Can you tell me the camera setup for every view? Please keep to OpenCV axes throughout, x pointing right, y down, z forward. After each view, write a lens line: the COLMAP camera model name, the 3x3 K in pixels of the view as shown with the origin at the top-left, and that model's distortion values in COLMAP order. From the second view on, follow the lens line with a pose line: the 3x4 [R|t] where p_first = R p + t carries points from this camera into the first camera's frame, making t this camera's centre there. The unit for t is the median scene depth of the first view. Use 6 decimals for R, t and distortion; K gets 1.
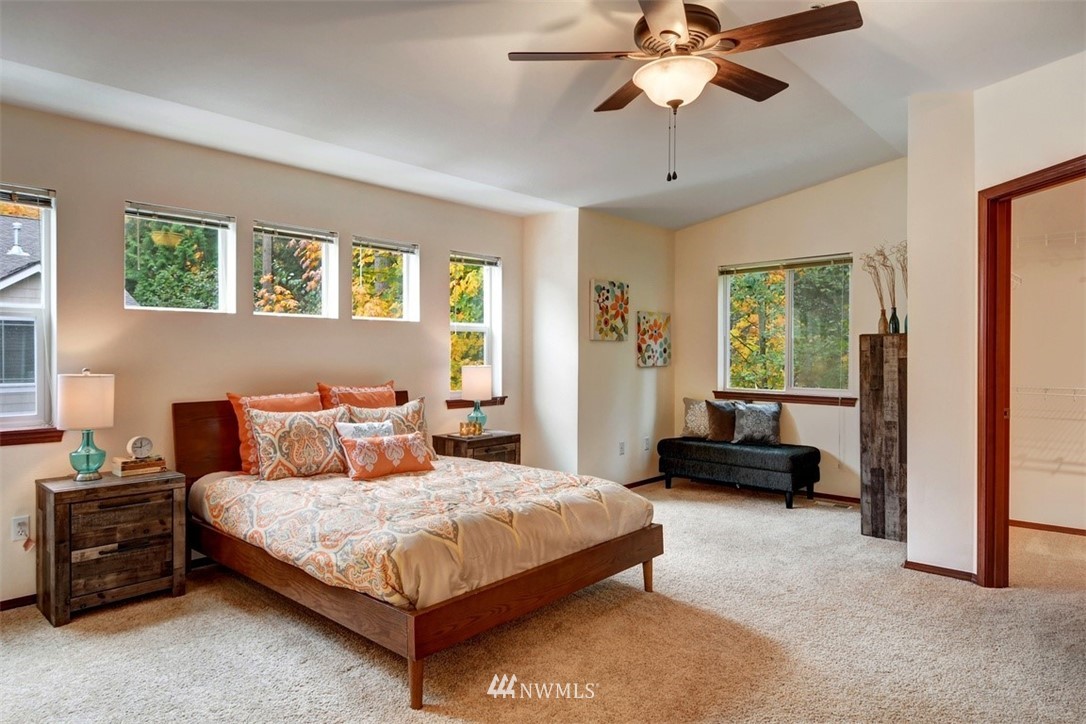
lens RADIAL K [[651.5, 0, 506.8], [0, 651.5, 355.5], [0, 0, 1]] dist [0.018327, -0.001600]
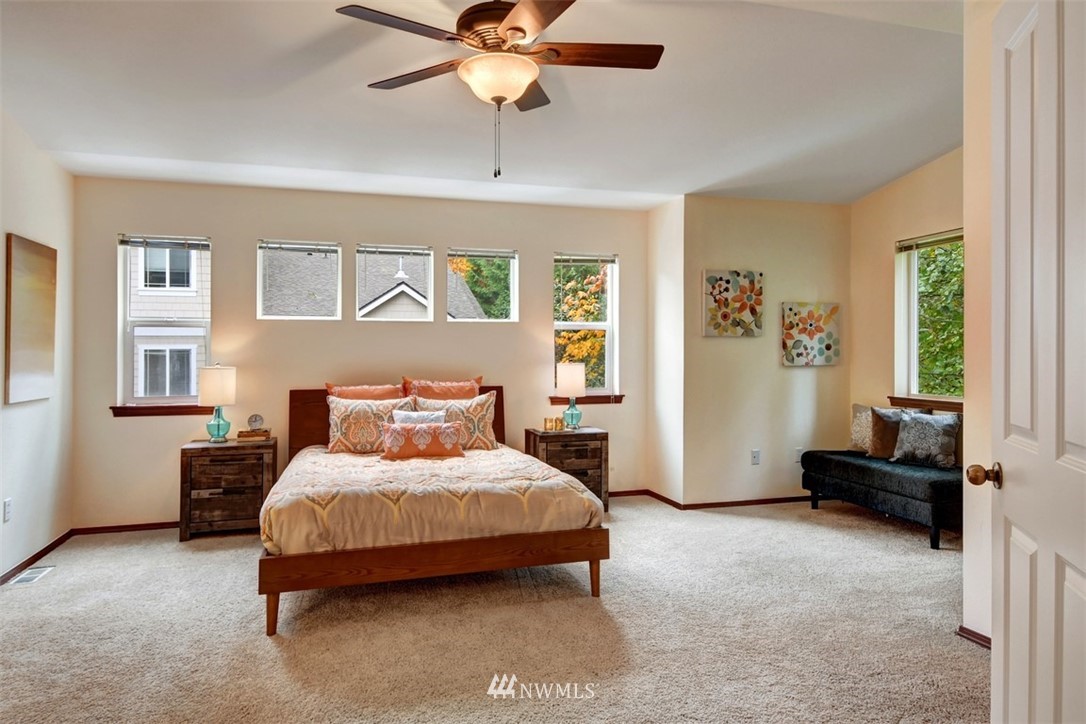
lens RADIAL K [[660.2, 0, 523.5], [0, 660.2, 356.6], [0, 0, 1]] dist [0.034149, 0.001146]
pose [[0.861375, -0.002534, -0.507963, 0.426839], [0.002025, 0.999997, -0.001554, 0.006750], [0.507965, 0.000310, 0.861378, 0.072081]]
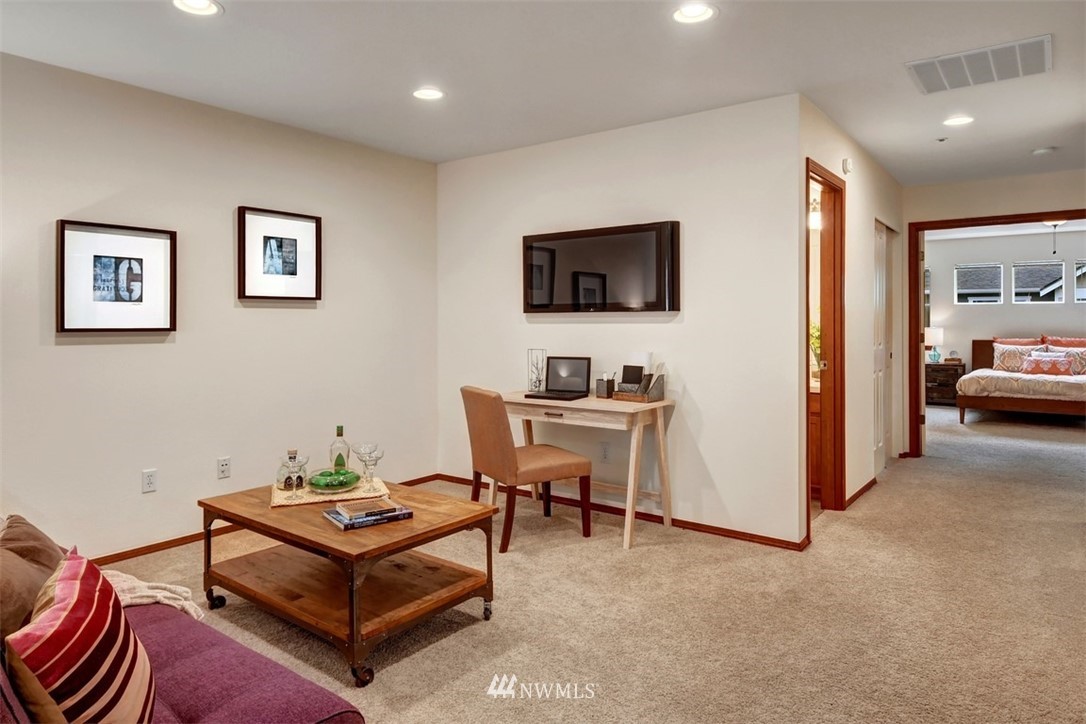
lens RADIAL K [[672.0, 0, 541.6], [0, 672.0, 312.4], [0, 0, 1]] dist [0.005326, -0.000608]
pose [[0.111775, -0.014581, -0.993627, 1.457491], [-0.006421, 0.999861, -0.015395, 0.012218], [0.993713, 0.008101, 0.111666, -0.738068]]
